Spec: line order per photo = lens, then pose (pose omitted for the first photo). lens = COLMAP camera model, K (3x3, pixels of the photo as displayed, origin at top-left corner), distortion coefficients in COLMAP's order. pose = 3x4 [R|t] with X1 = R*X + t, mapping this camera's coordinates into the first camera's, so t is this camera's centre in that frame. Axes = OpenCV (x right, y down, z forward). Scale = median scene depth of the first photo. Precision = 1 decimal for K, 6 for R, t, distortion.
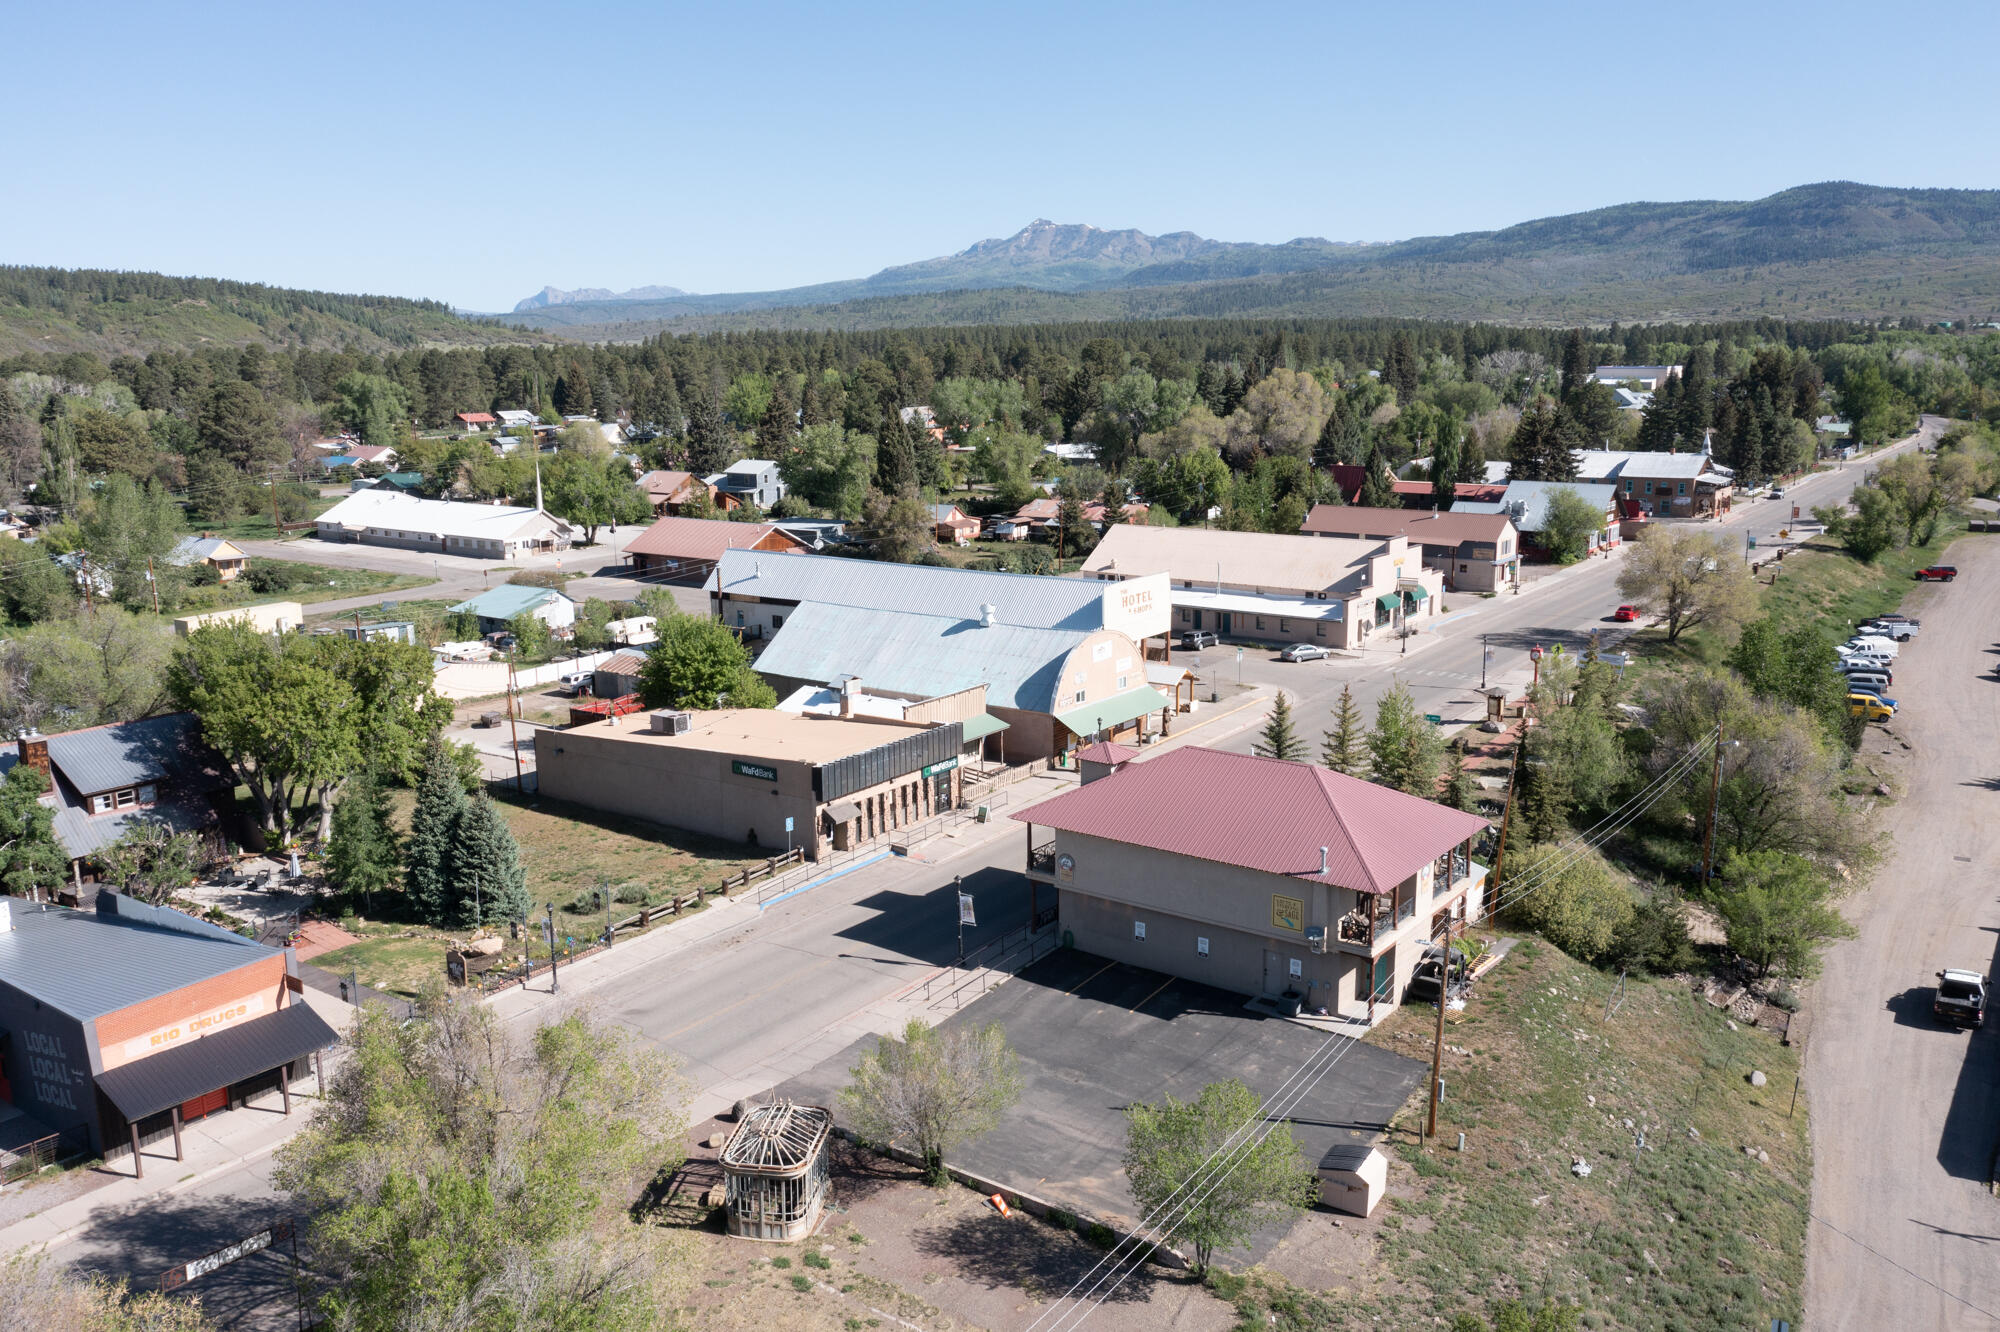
lens RADIAL K [[1584.0, 0, 1000.0], [0, 1584.0, 666.0], [0, 0, 1]] dist [-0.000712, 0.010667]
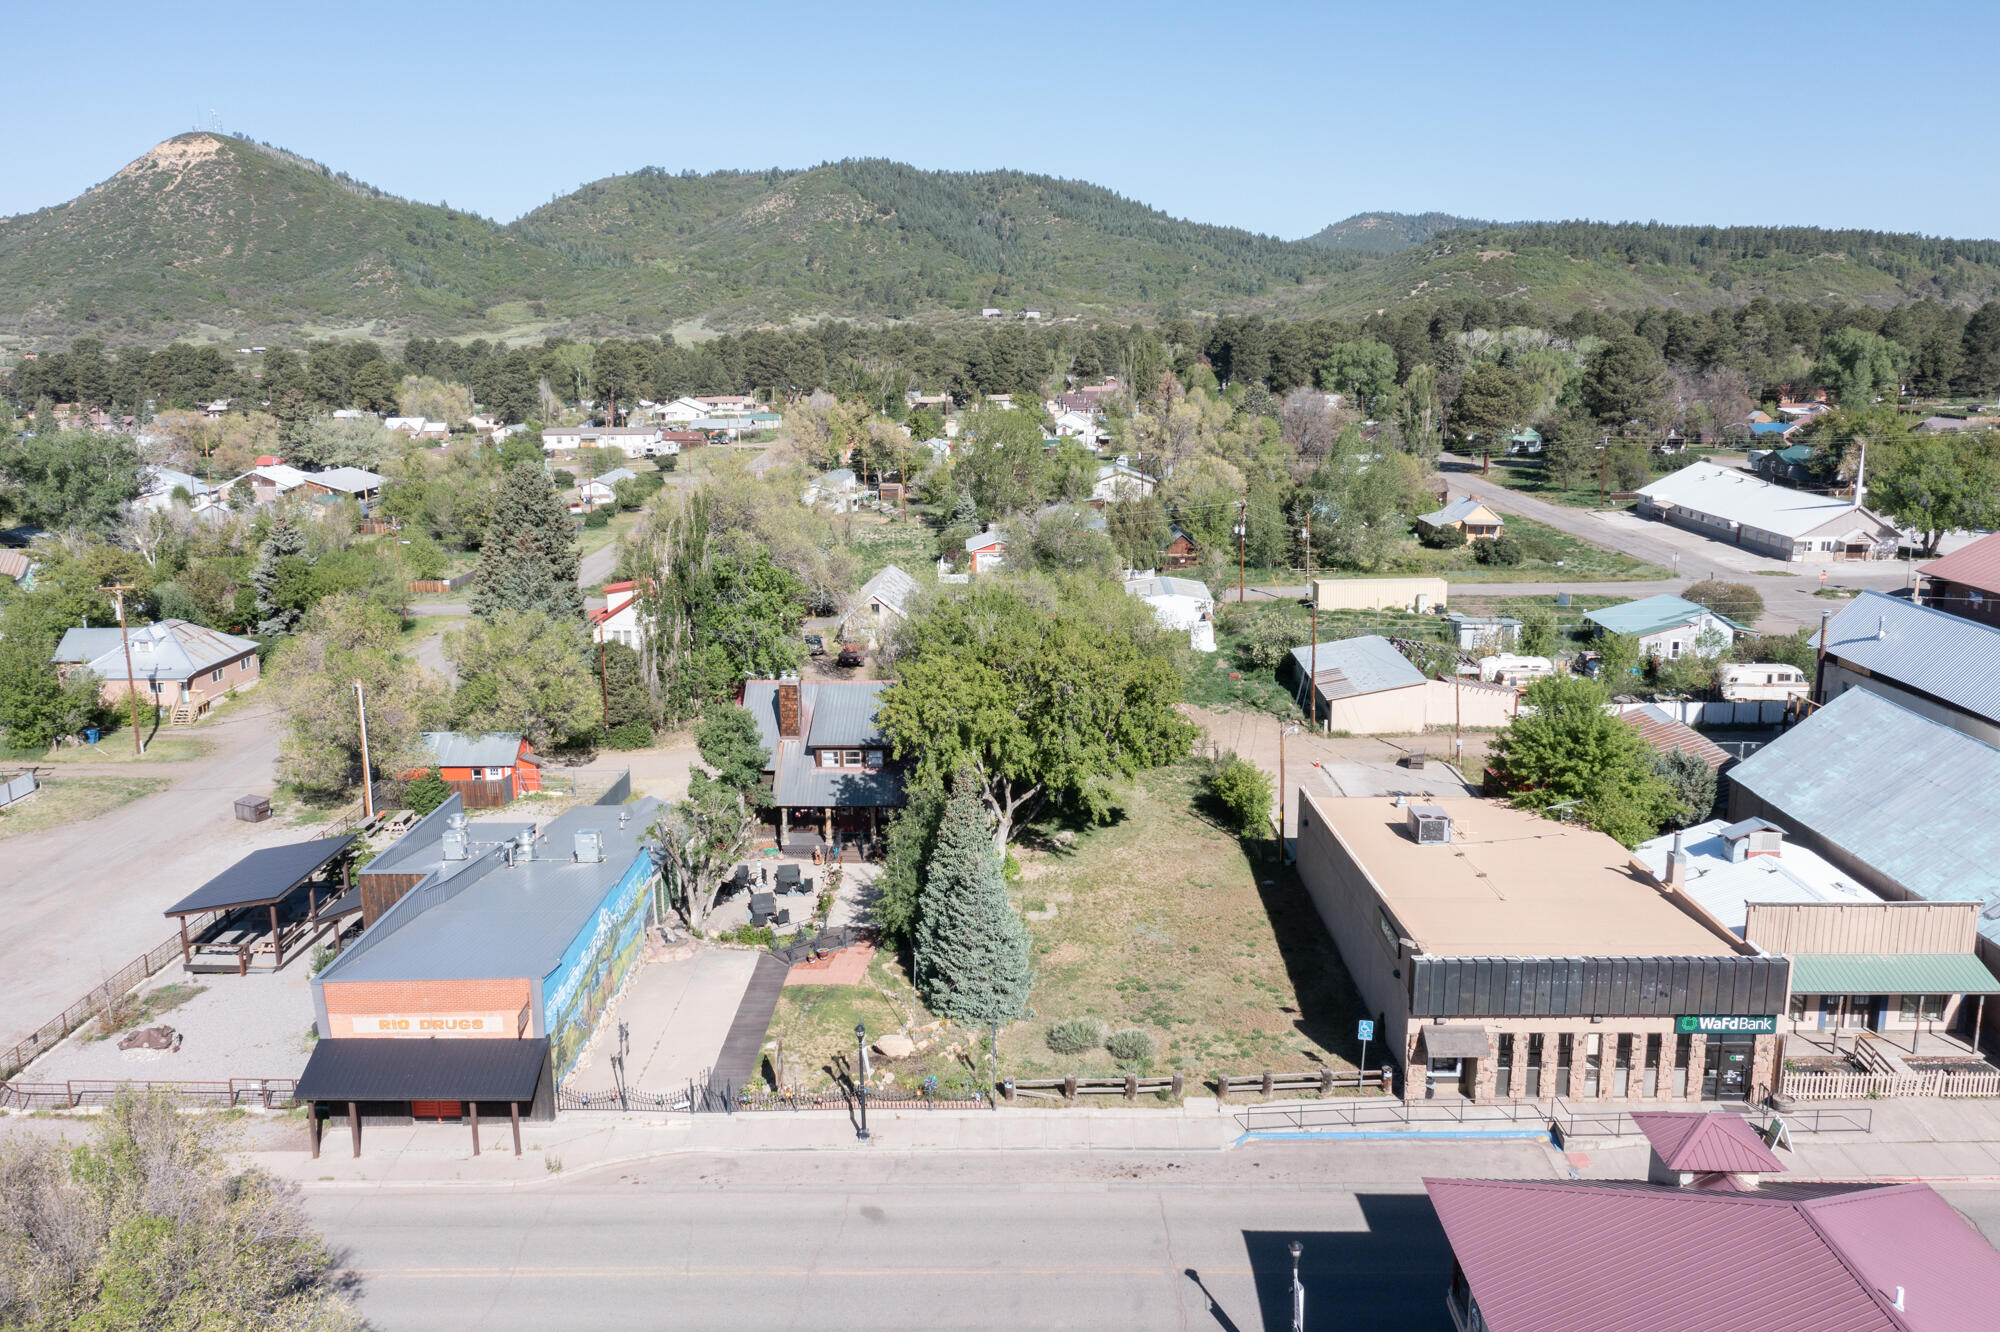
lens RADIAL K [[1584.0, 0, 1000.0], [0, 1584.0, 666.0], [0, 0, 1]] dist [-0.000712, 0.010667]
pose [[0.577496, 0.180605, -0.796166, 0.105101], [-0.159354, 0.981402, 0.107038, -0.035740], [0.800690, 0.065058, 0.595536, 0.189000]]
